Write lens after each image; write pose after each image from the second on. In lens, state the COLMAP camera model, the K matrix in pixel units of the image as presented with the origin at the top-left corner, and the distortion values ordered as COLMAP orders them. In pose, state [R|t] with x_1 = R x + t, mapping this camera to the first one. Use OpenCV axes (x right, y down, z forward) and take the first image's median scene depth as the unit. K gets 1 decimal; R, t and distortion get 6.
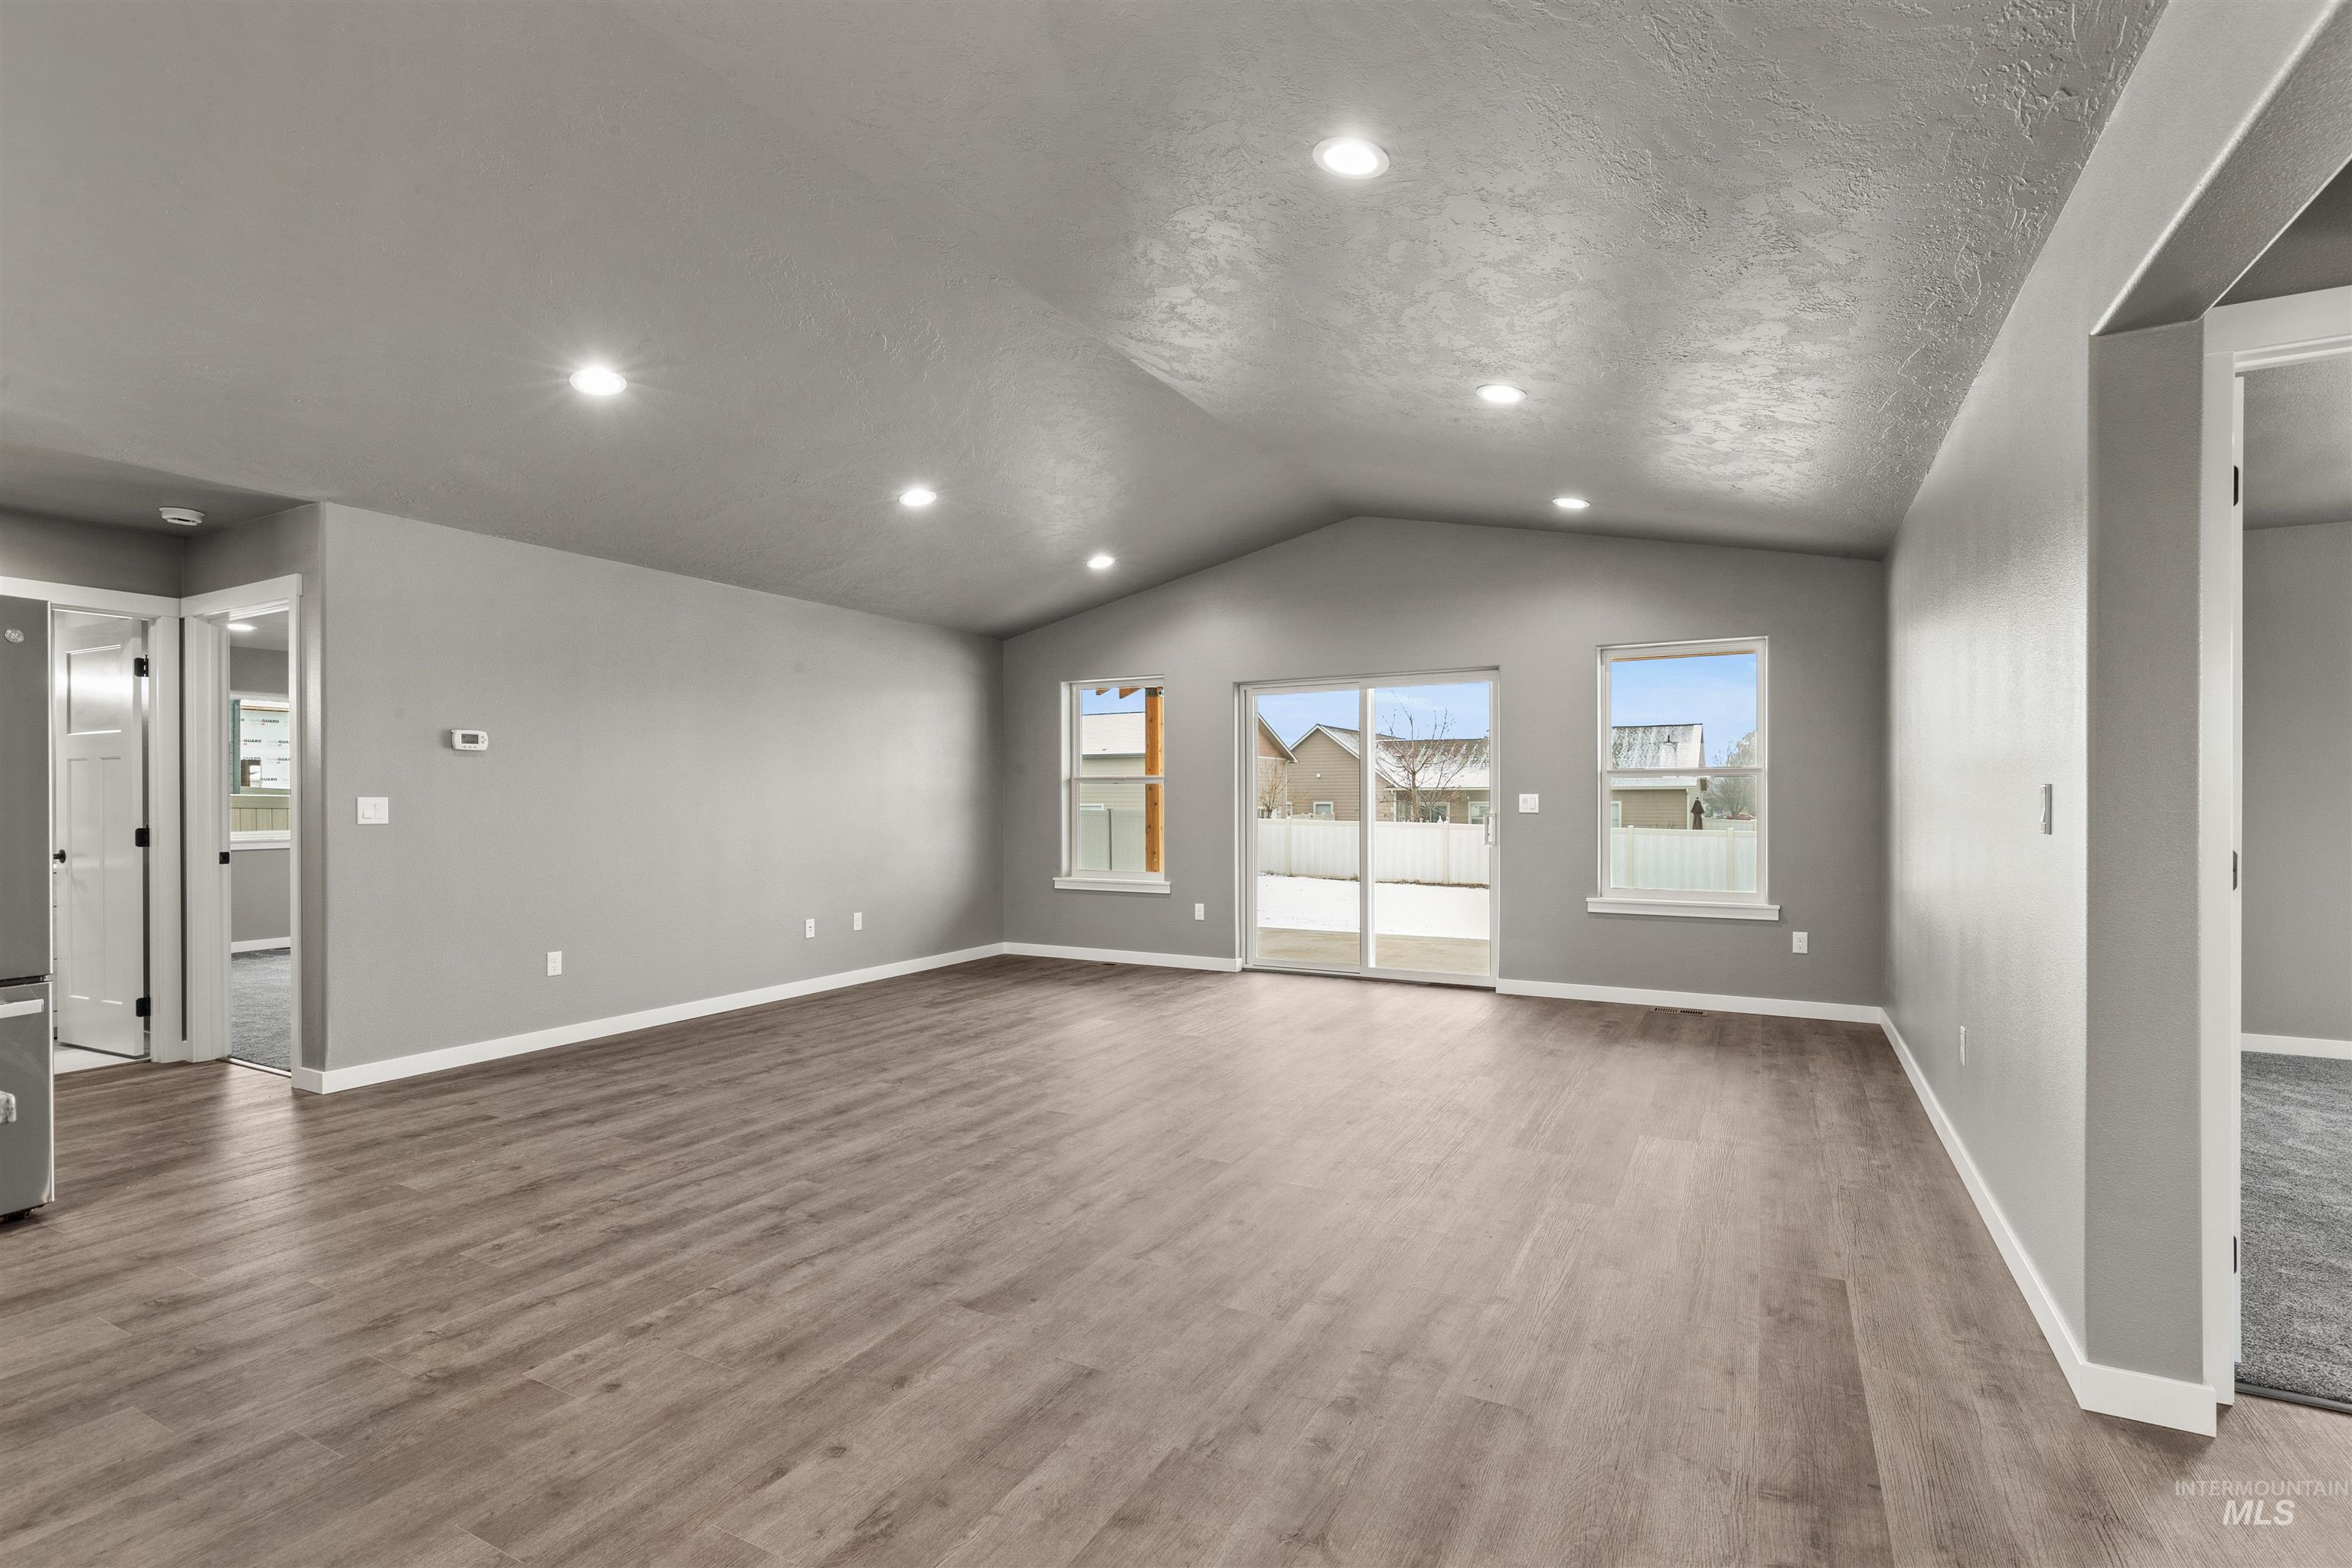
lens RADIAL K [[1086.9, 0, 1176.3], [0, 1086.9, 803.3], [0, 0, 1]] dist [-0.000154, 0.000188]
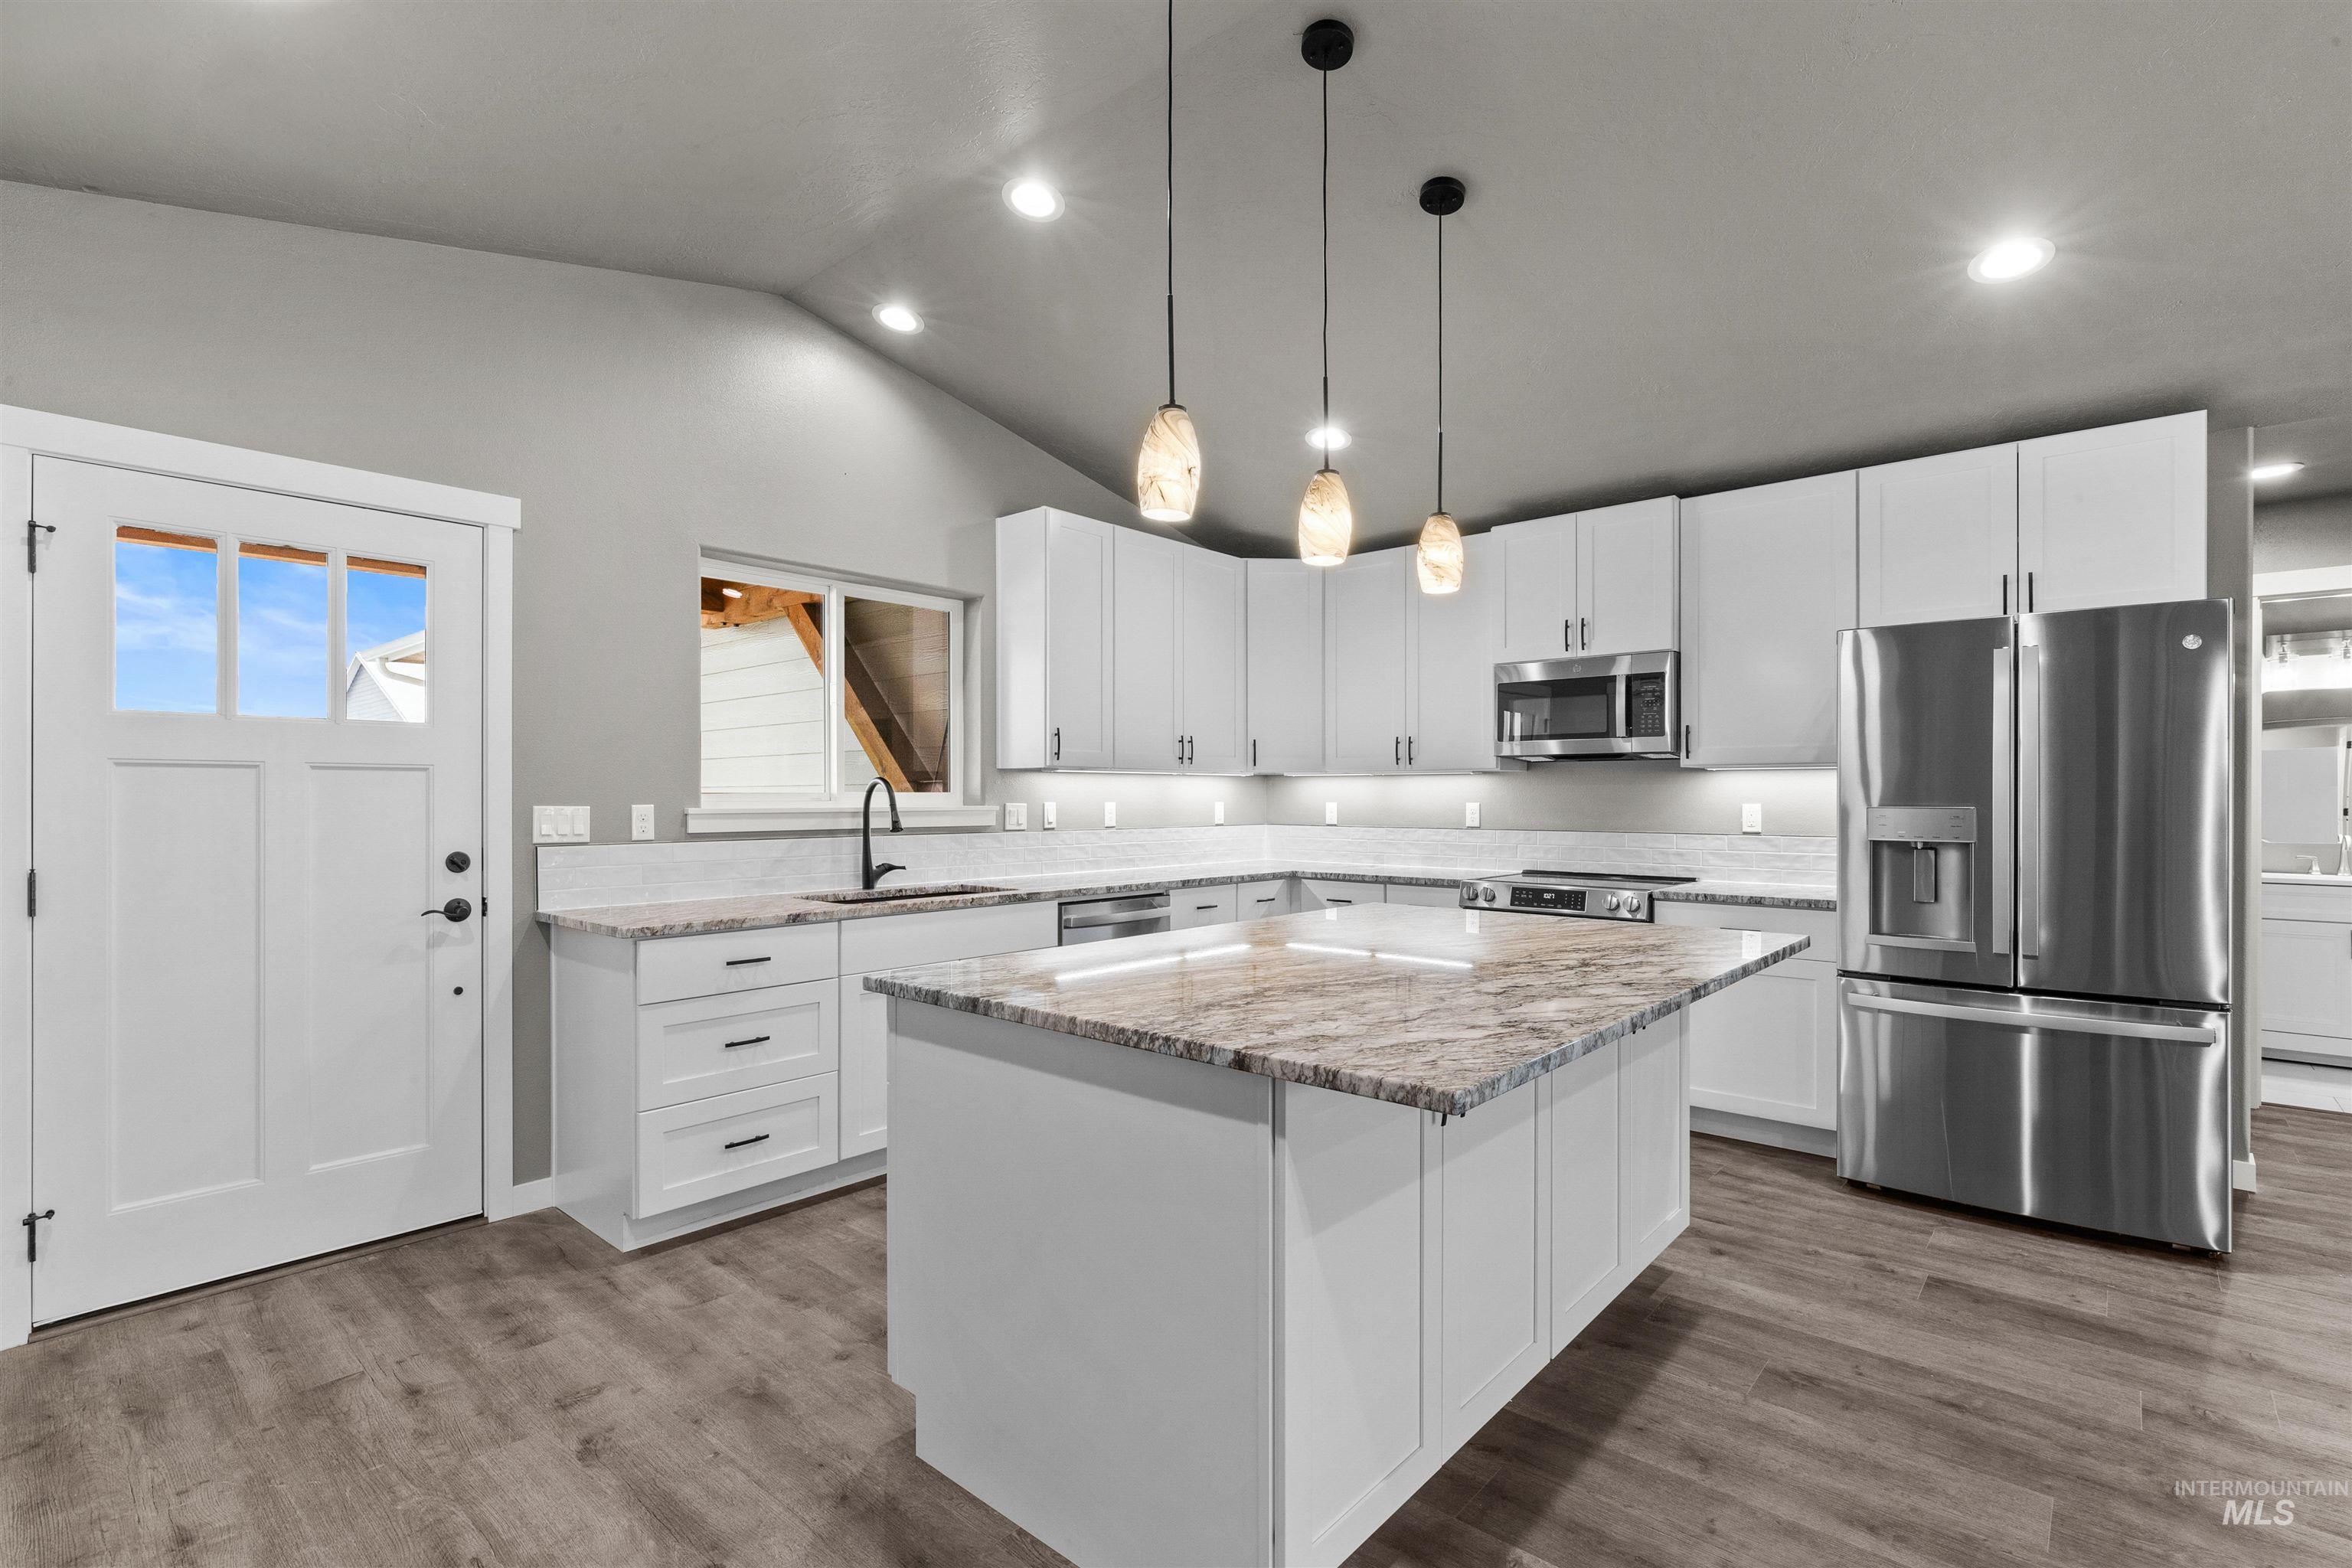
lens RADIAL K [[1080.3, 0, 1174.8], [0, 1080.3, 800.1], [0, 0, 1]] dist [-0.001556, 0.001665]
pose [[-0.225049, 0.006465, -0.974326, 0.032434], [-0.002375, 0.999971, 0.007184, -0.012437], [0.974344, 0.003930, -0.225027, 0.226087]]
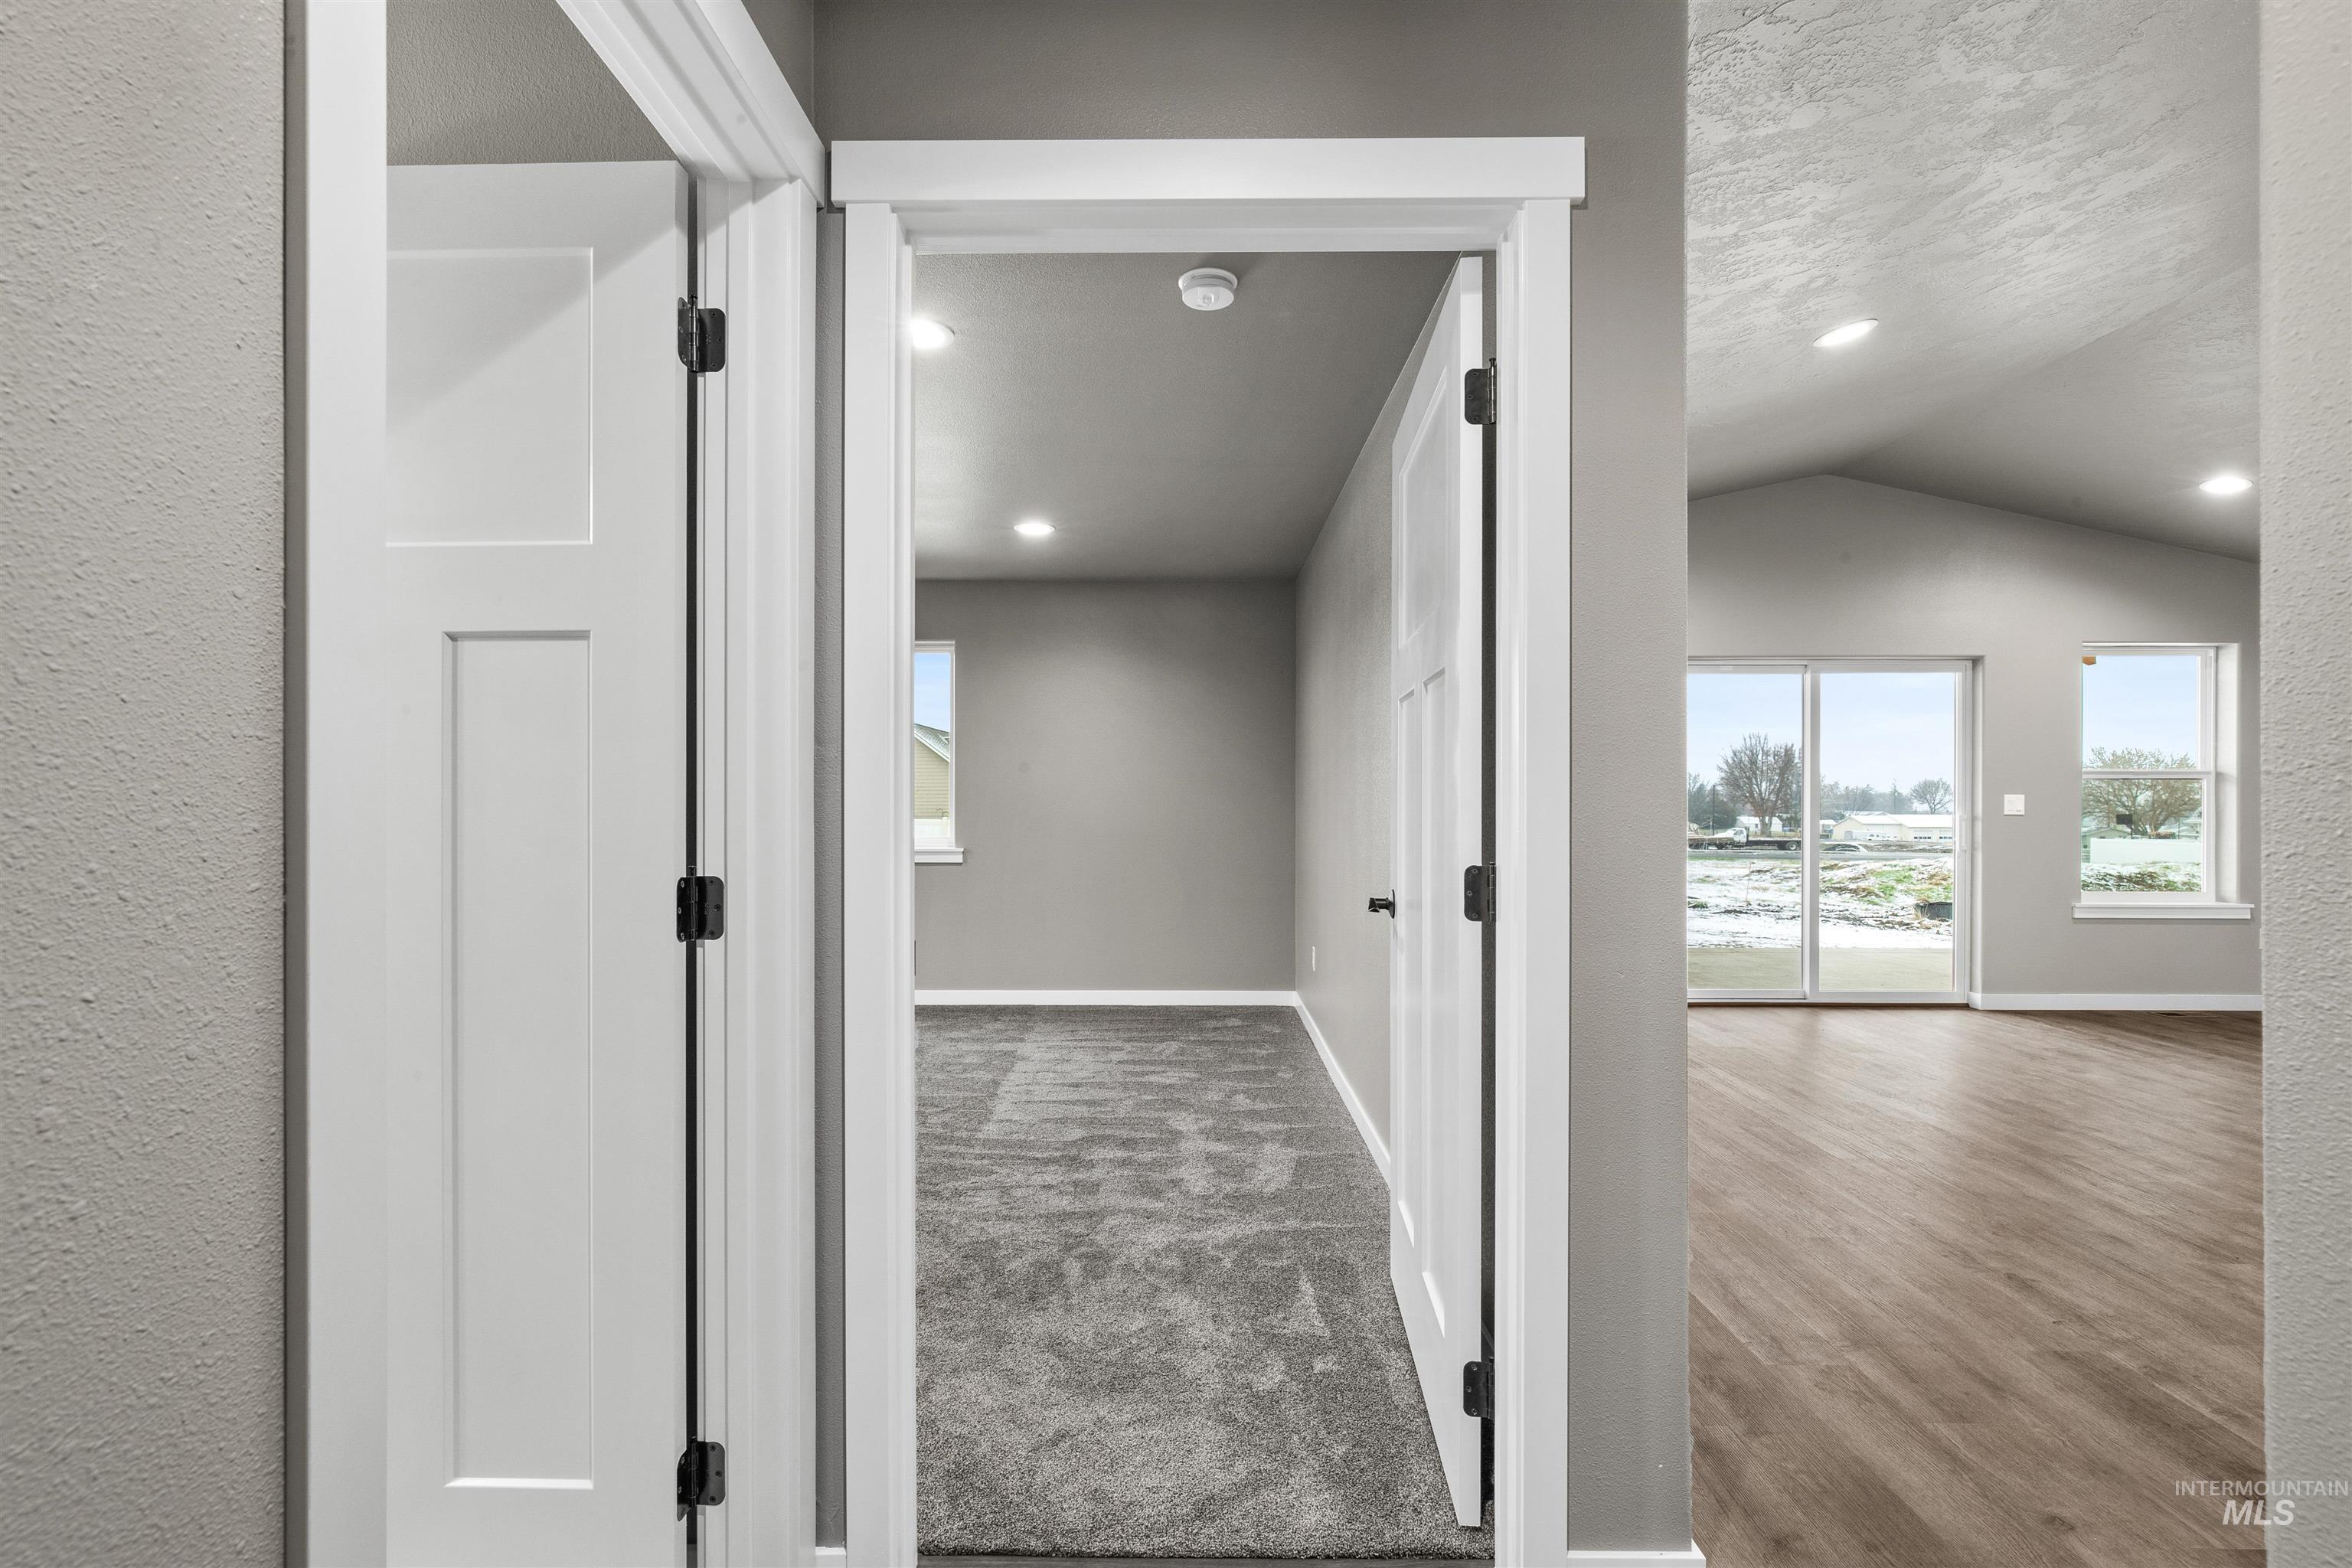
lens RADIAL K [[1064.8, 0, 1176.9], [0, 1064.8, 798.2], [0, 0, 1]] dist [-0.003623, 0.000024]
pose [[0.884718, 0.004981, 0.466099, -1.043037], [-0.001494, 0.999968, -0.007850, 0.003952], [-0.466124, 0.006248, 0.884698, 0.733701]]
